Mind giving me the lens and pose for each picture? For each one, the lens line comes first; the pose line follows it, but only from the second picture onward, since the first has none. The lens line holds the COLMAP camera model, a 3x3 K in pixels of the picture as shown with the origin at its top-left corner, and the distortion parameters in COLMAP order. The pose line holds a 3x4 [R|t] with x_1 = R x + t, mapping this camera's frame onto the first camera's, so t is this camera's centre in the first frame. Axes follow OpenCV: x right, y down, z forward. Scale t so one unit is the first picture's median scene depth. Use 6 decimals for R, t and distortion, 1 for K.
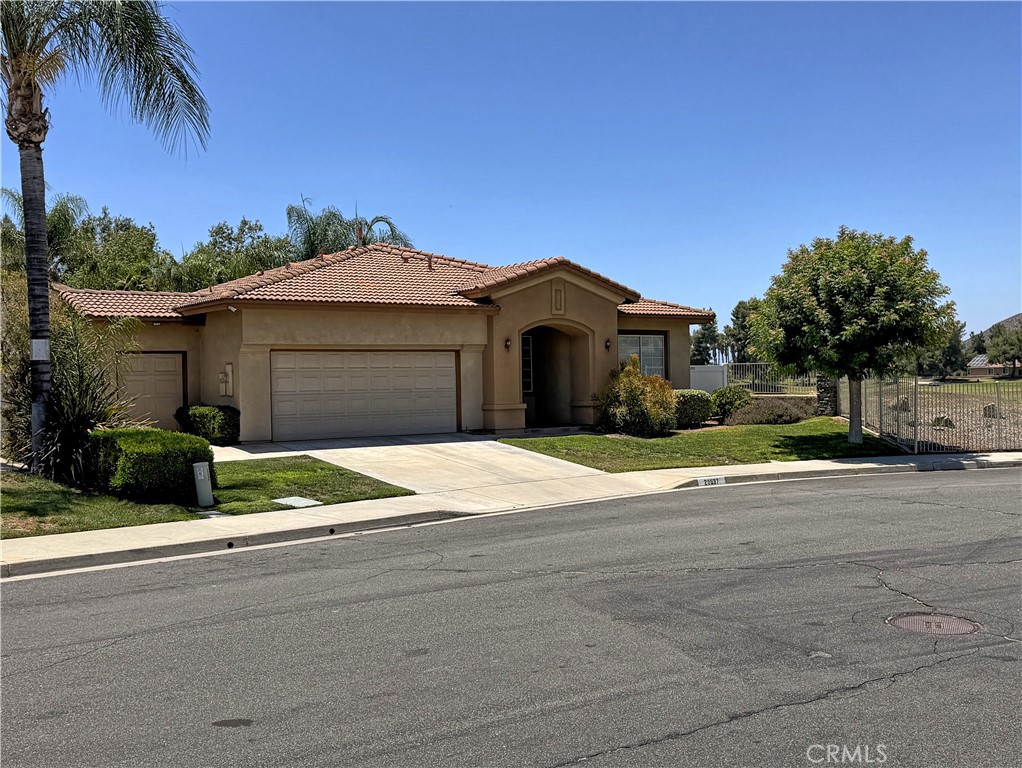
lens RADIAL K [[1087.8, 0, 539.6], [0, 1087.8, 357.7], [0, 0, 1]] dist [0.049478, 0.000000]
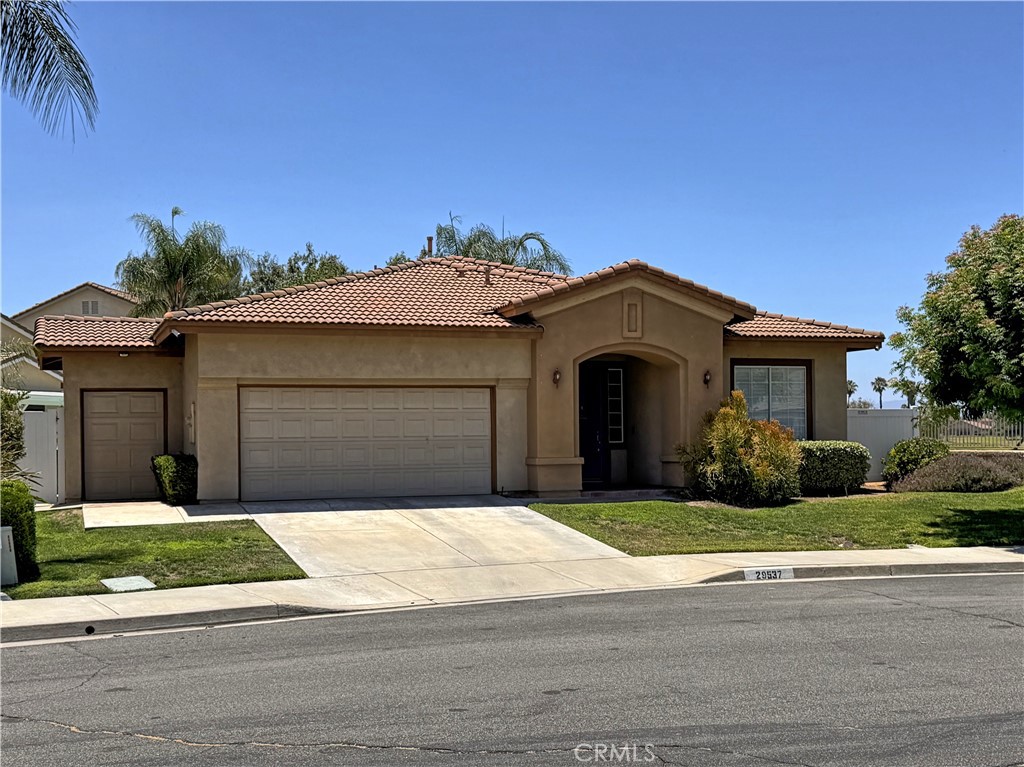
lens RADIAL K [[1209.0, 0, 520.7], [0, 1209.0, 406.0], [0, 0, 1]] dist [0.066228, 0.000000]
pose [[0.958024, -0.001436, -0.286686, 0.186714], [0.000194, 0.999990, -0.004361, 0.010775], [0.286690, 0.004123, 0.958015, 0.196956]]
